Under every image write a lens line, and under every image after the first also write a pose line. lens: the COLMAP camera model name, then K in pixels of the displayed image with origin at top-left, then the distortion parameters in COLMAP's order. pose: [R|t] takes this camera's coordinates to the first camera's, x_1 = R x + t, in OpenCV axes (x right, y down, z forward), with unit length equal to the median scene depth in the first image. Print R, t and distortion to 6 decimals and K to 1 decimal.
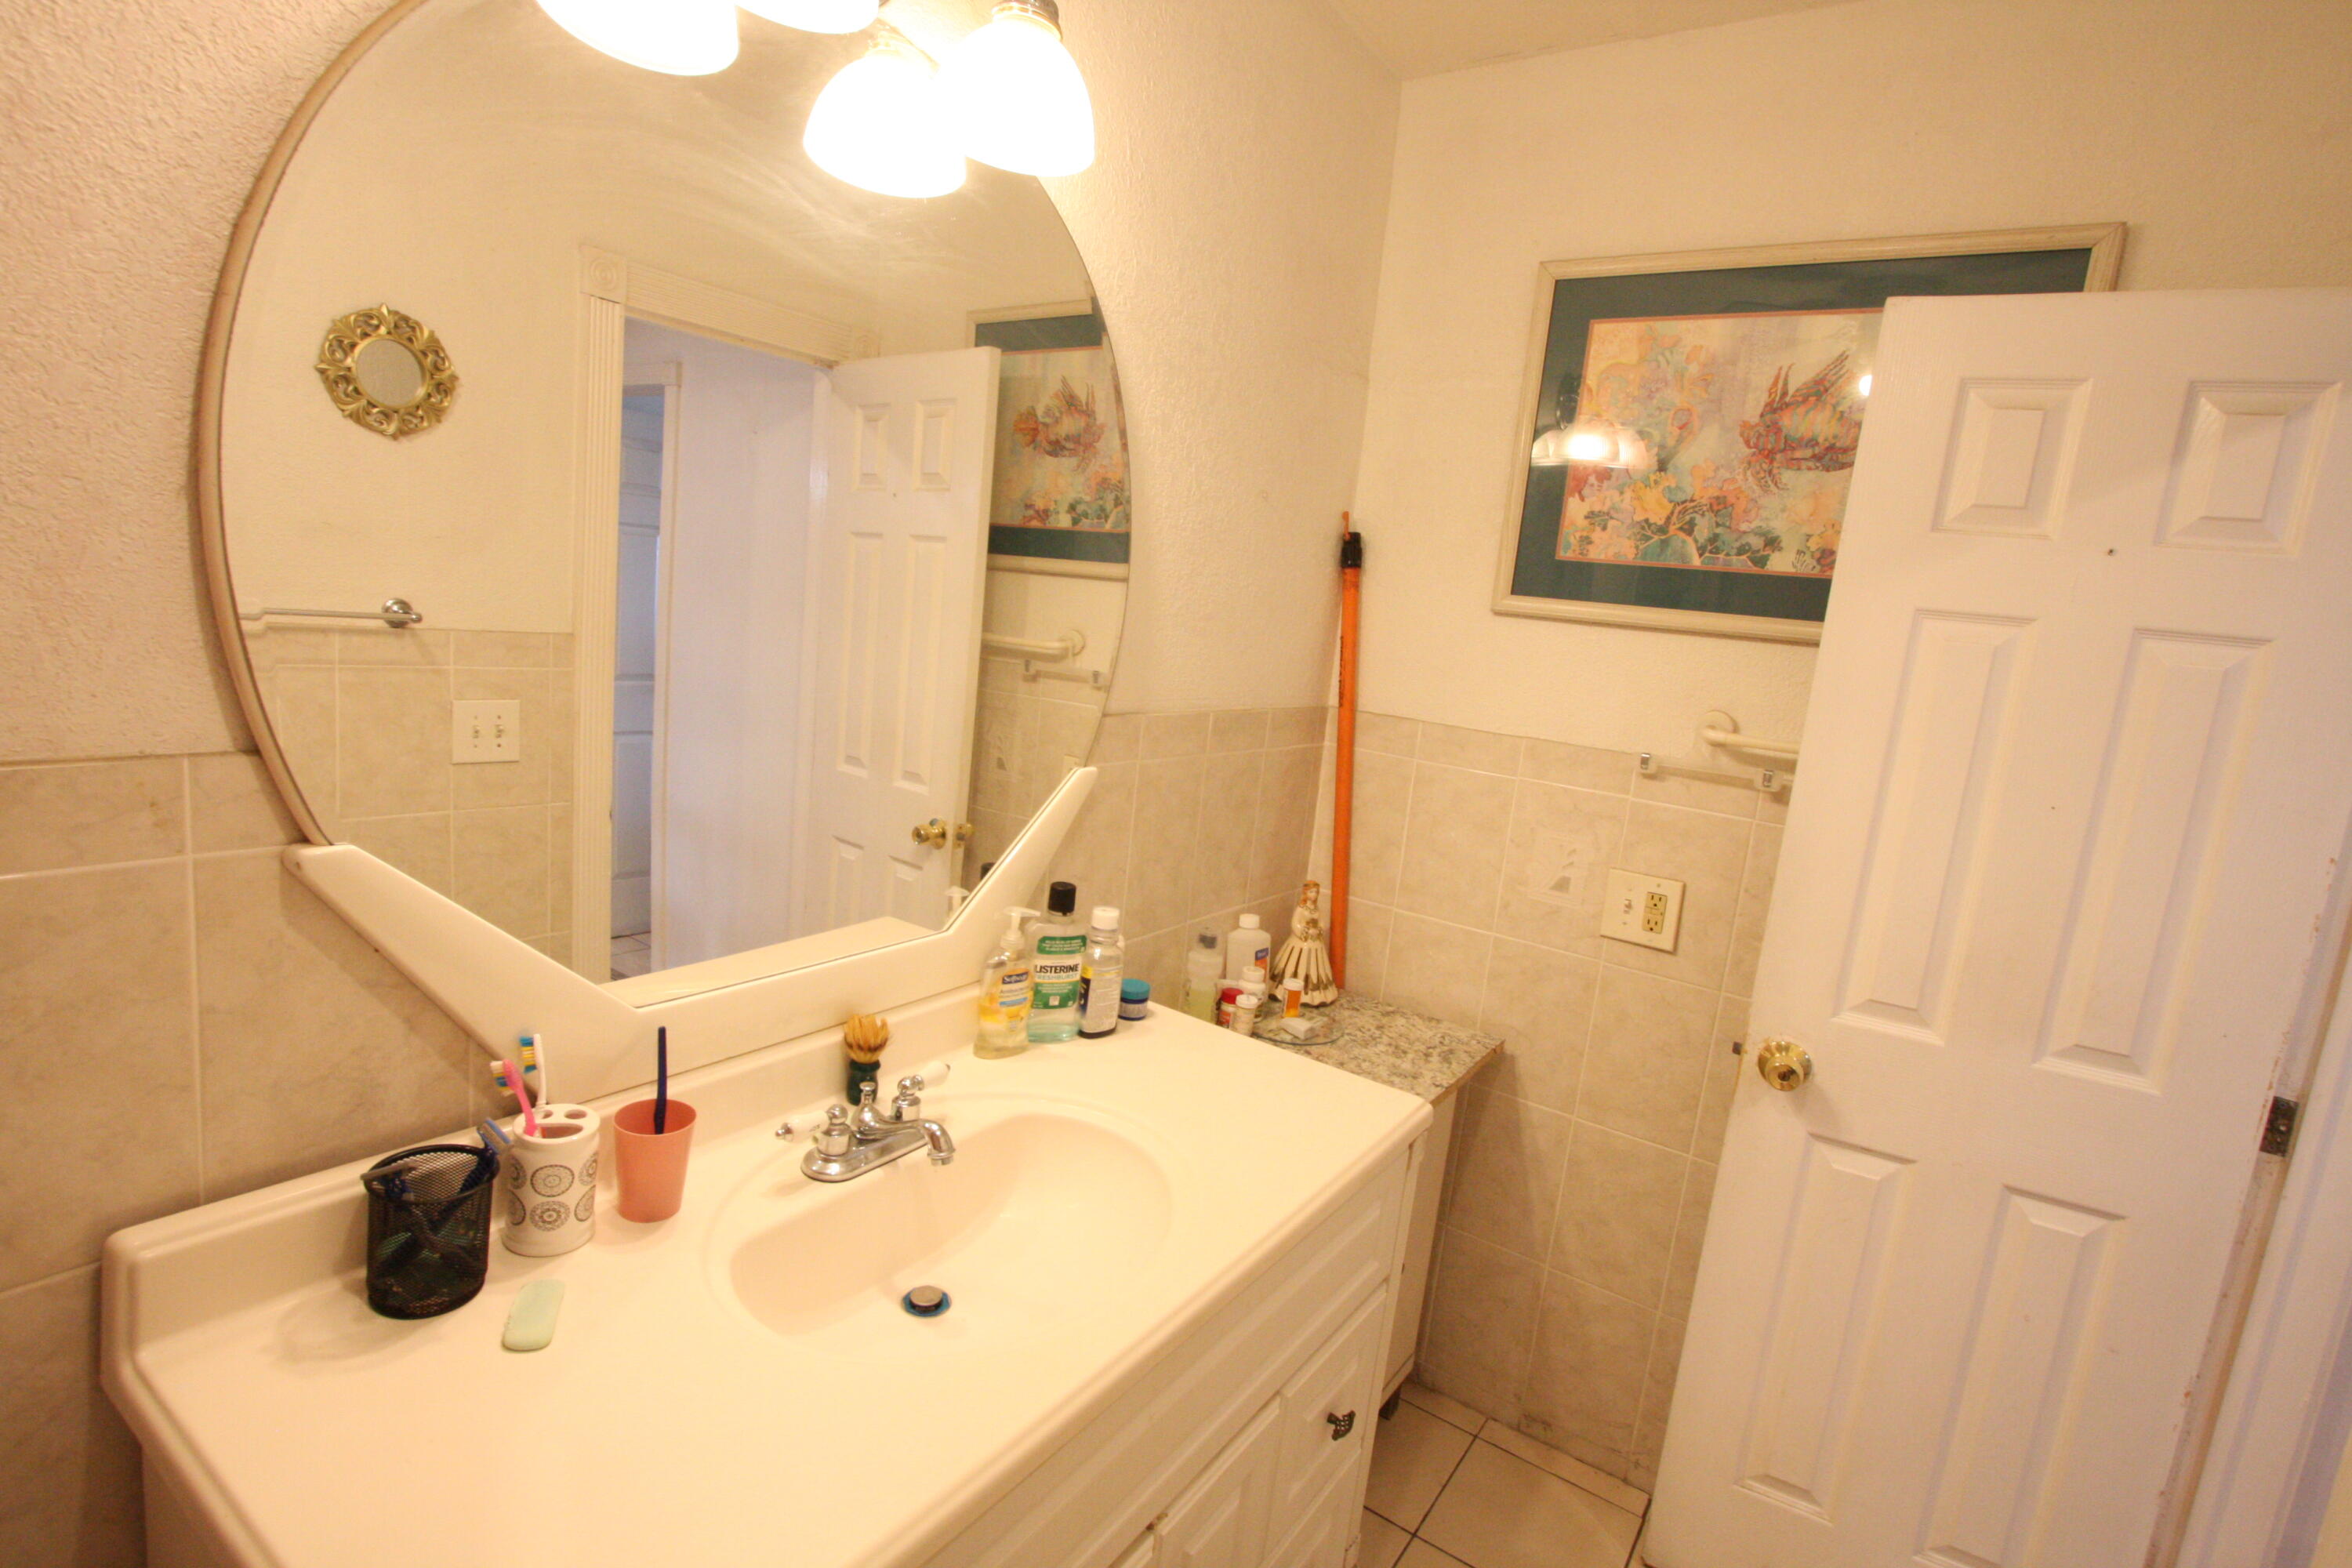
lens RADIAL K [[1149.3, 0, 1163.0], [0, 1149.3, 786.8], [0, 0, 1]] dist [-0.006502, -0.000024]
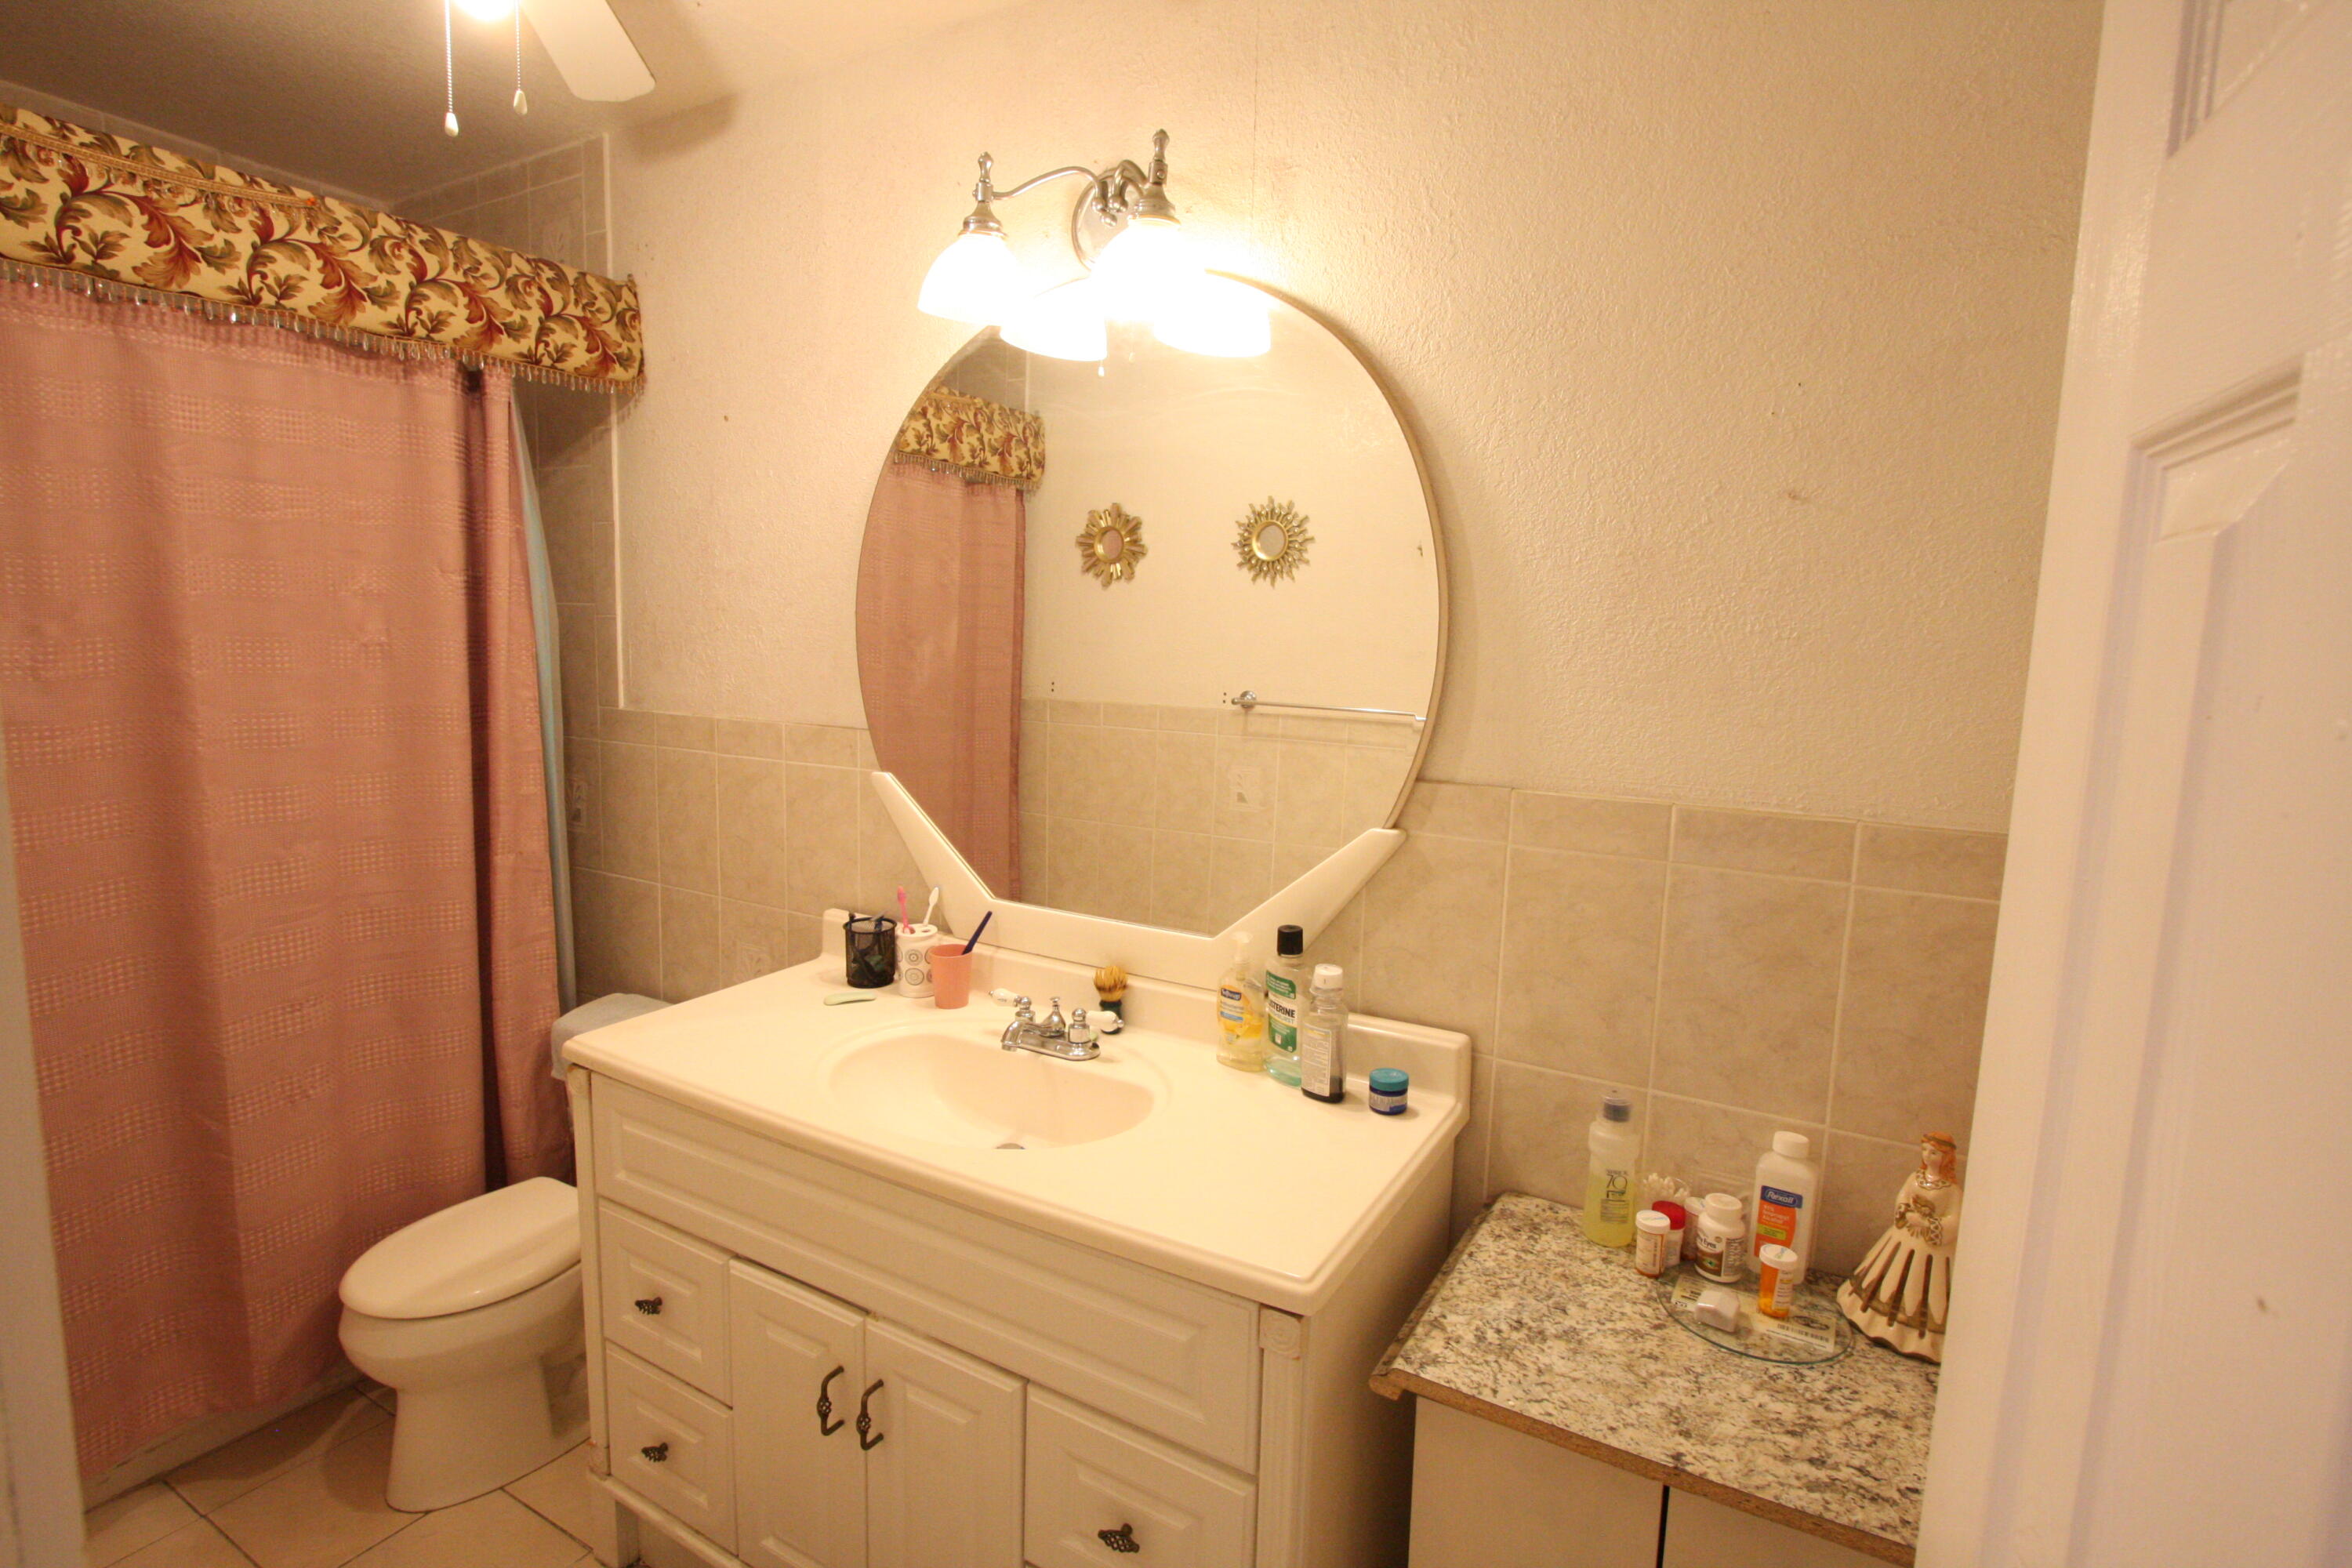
lens RADIAL K [[1149.3, 0, 1163.4], [0, 1149.3, 789.6], [0, 0, 1]] dist [-0.006502, -0.000024]
pose [[0.080872, 0.034893, -0.996114, 0.755251], [-0.182220, 0.983062, 0.019642, -0.029988], [0.979926, 0.179923, 0.085861, 0.626849]]
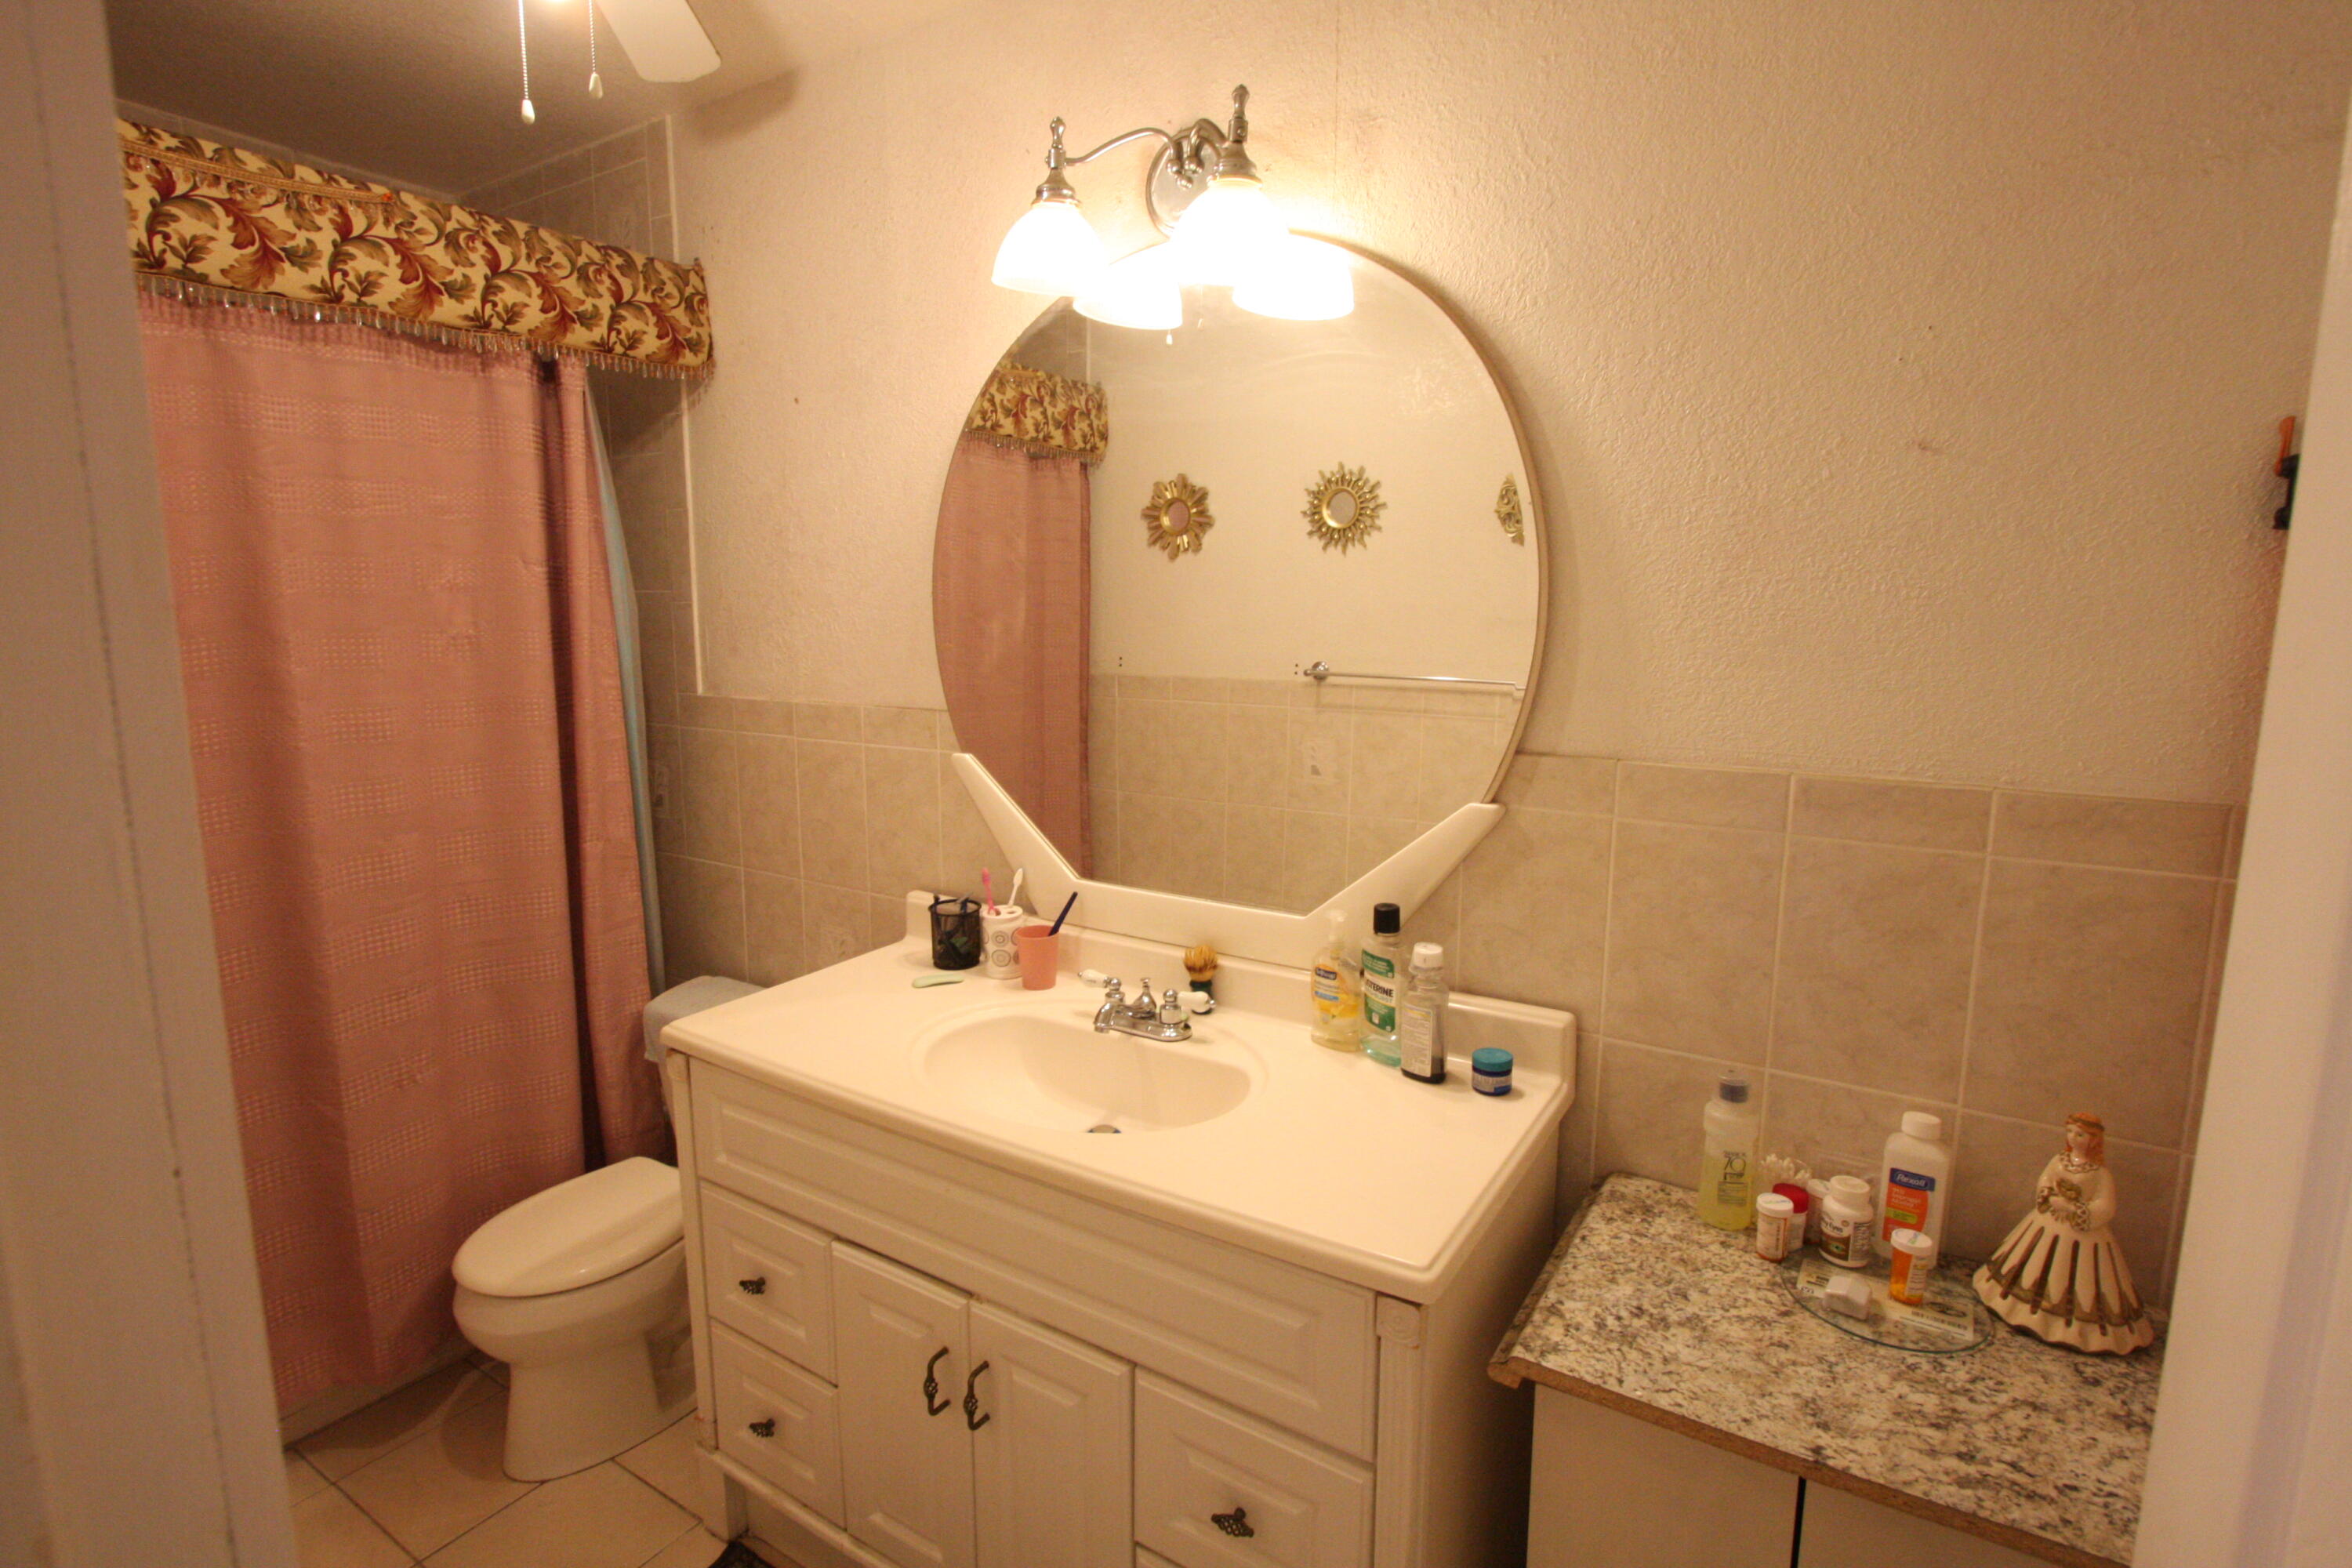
lens RADIAL K [[1149.3, 0, 1165.0], [0, 1149.3, 790.6], [0, 0, 1]] dist [-0.006502, -0.000024]
pose [[0.036511, 0.059955, -0.997533, 0.739711], [-0.162181, 0.985321, 0.053285, -0.030605], [0.986085, 0.159835, 0.045699, 0.600762]]
